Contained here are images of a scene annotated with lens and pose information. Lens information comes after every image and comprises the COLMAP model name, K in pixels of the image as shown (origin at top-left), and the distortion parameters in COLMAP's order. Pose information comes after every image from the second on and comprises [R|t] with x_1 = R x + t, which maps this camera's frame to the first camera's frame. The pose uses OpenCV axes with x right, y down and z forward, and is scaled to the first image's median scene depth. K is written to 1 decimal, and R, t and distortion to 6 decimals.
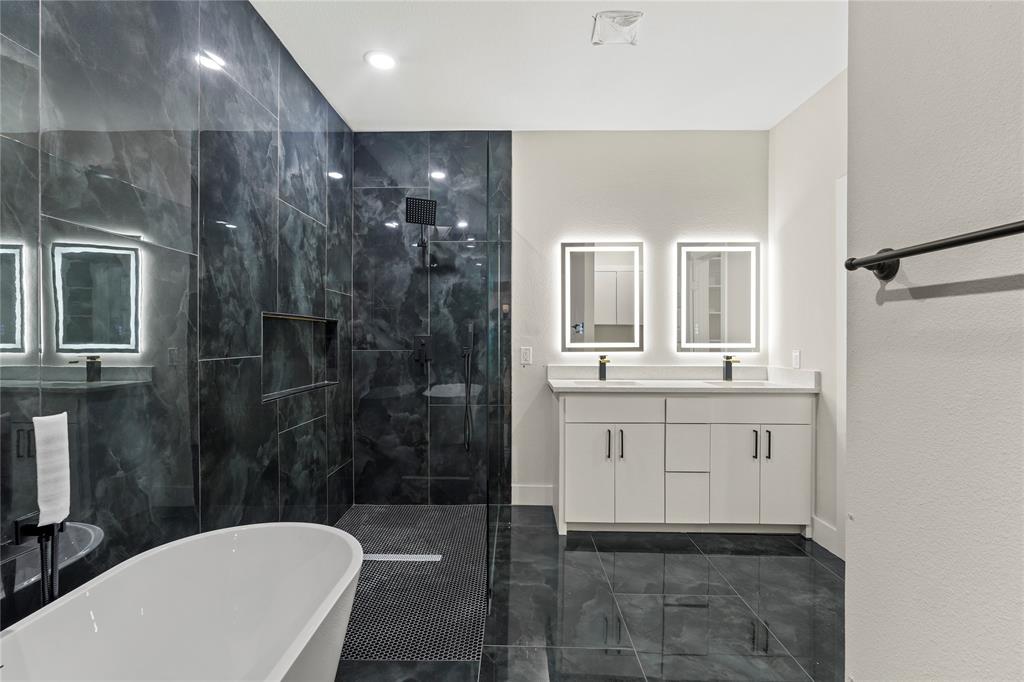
lens RADIAL K [[468.0, 0, 507.9], [0, 468.0, 340.7], [0, 0, 1]] dist [-0.001073, 0.000511]
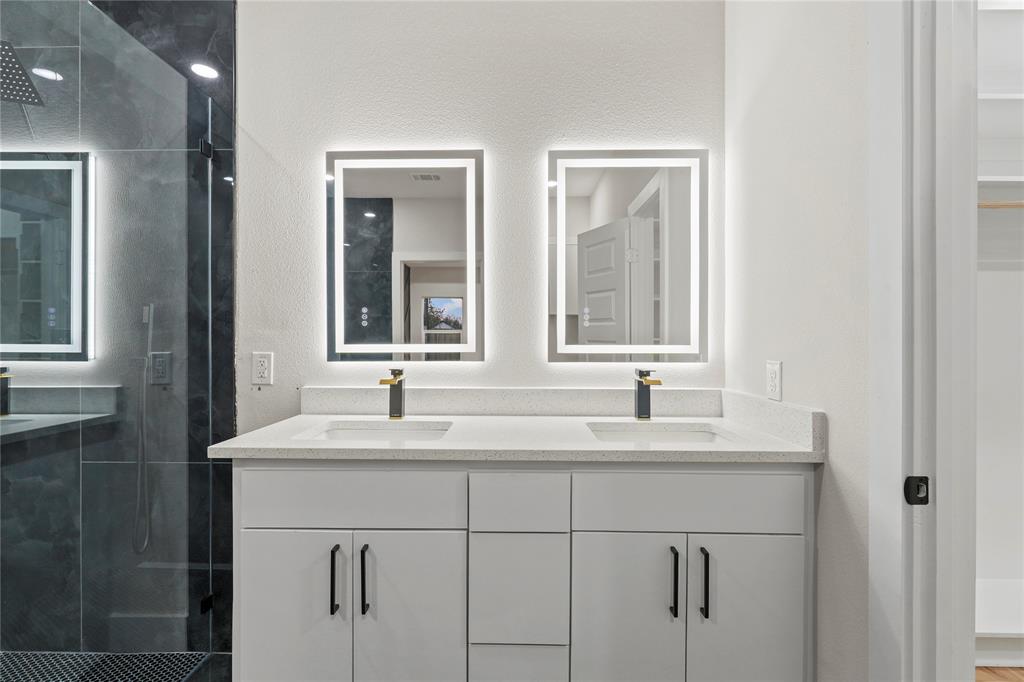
lens RADIAL K [[470.3, 0, 507.0], [0, 470.3, 343.1], [0, 0, 1]] dist [-0.000578, 0.000519]
pose [[0.999998, 0.000570, 0.001985, 0.315848], [-0.000575, 0.999997, 0.002184, 0.002365], [-0.001984, -0.002185, 0.999996, 0.480413]]
